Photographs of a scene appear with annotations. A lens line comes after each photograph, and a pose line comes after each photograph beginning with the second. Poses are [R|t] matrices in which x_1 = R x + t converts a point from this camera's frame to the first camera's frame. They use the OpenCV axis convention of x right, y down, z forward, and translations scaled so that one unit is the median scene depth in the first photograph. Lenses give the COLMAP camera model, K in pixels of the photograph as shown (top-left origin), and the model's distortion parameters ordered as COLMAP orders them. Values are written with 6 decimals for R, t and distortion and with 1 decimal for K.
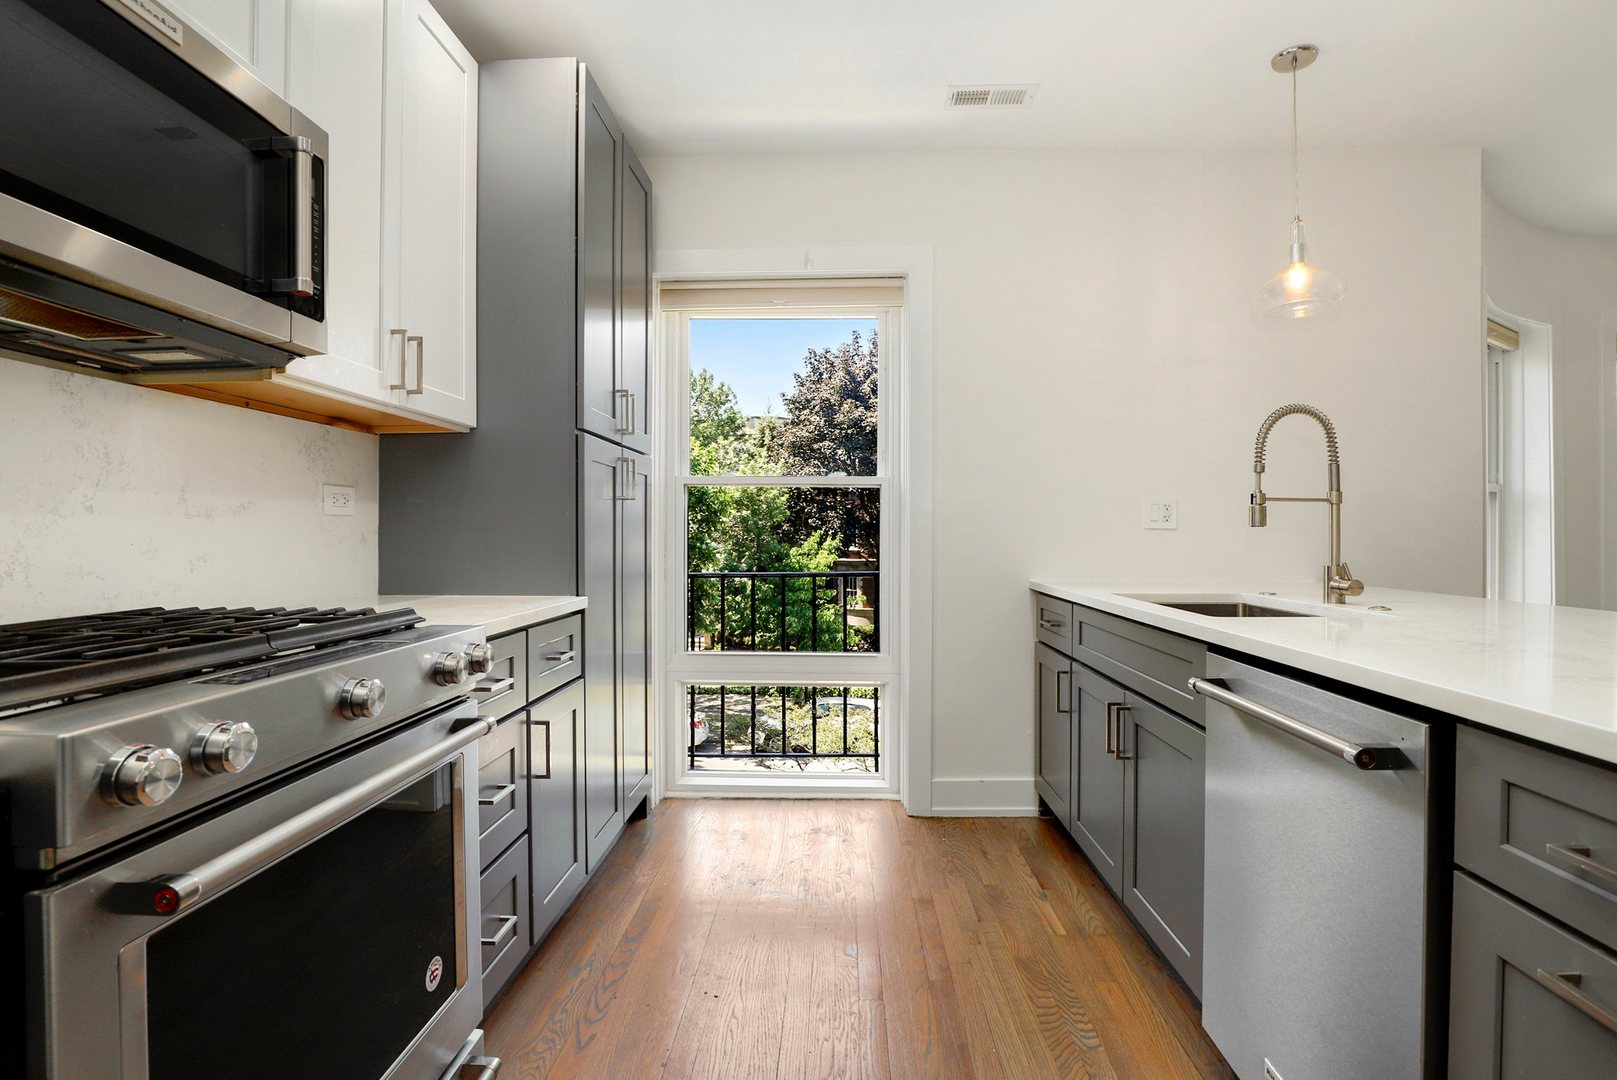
lens RADIAL K [[757.4, 0, 816.8], [0, 757.4, 530.7], [0, 0, 1]] dist [-0.019138, 0.000017]
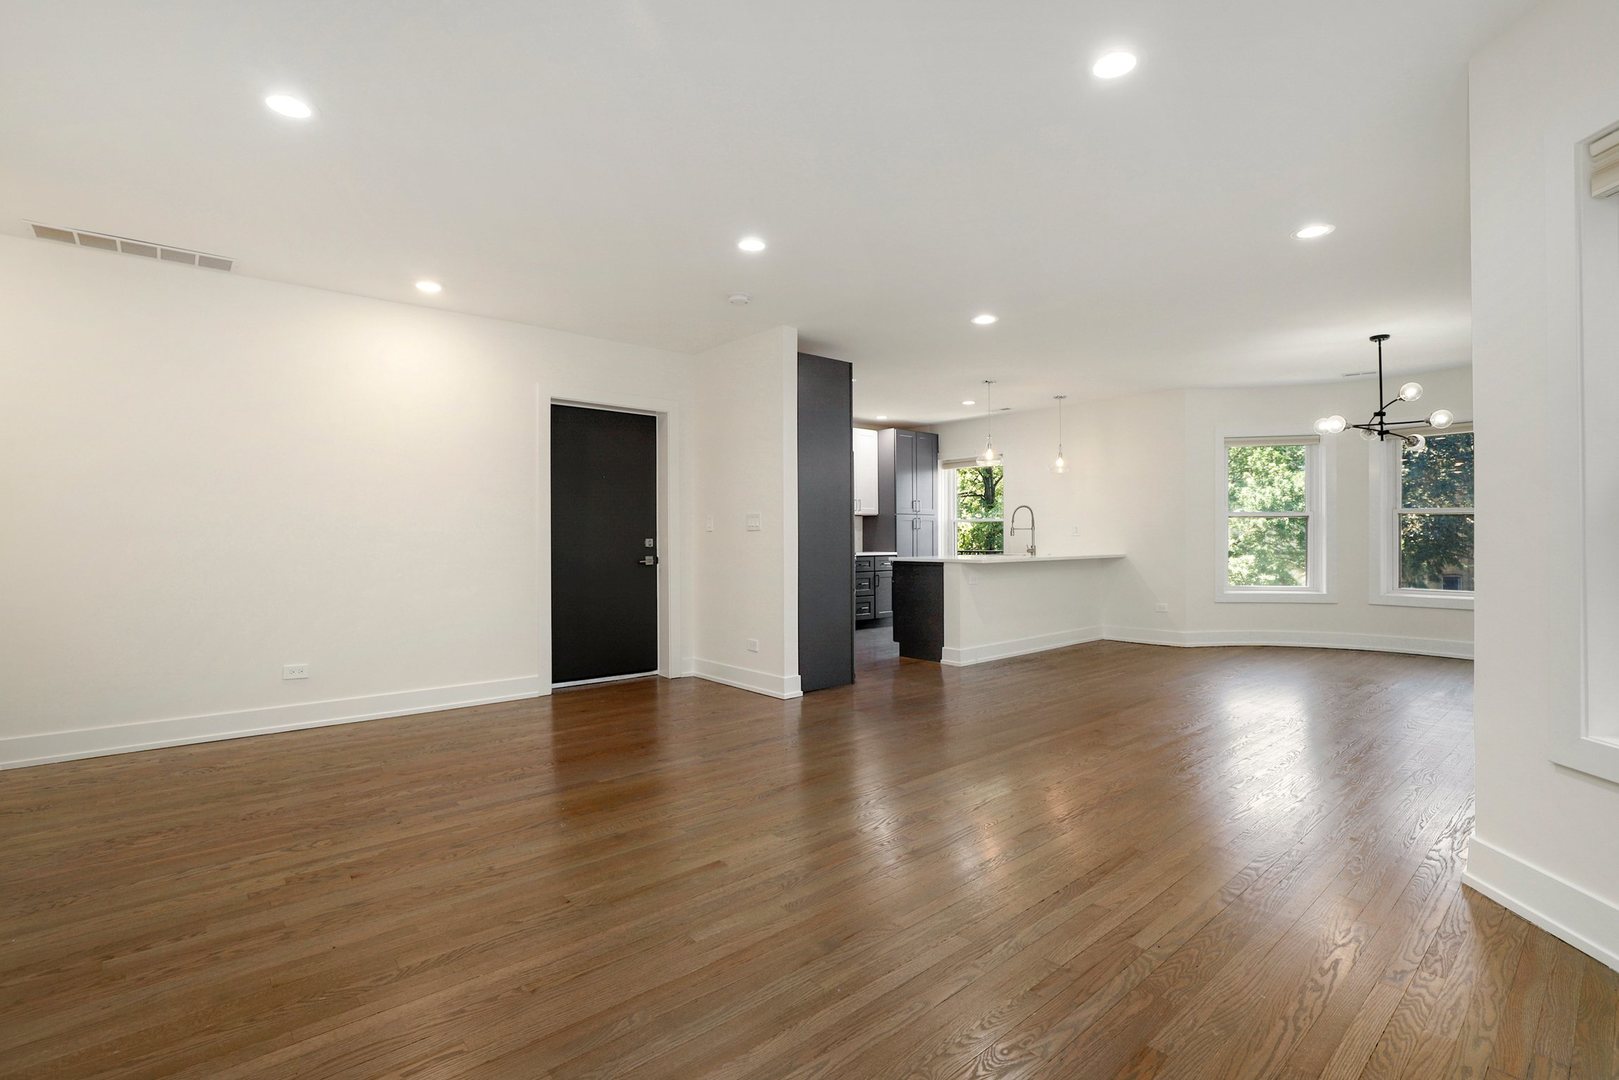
lens RADIAL K [[753.6, 0, 823.4], [0, 753.6, 542.9], [0, 0, 1]] dist [-0.025957, 0.005704]
pose [[0.696309, 0.003422, -0.717734, 2.550099], [0.003193, 0.999964, 0.007865, -0.001126], [0.717735, -0.007769, 0.696273, -2.366475]]
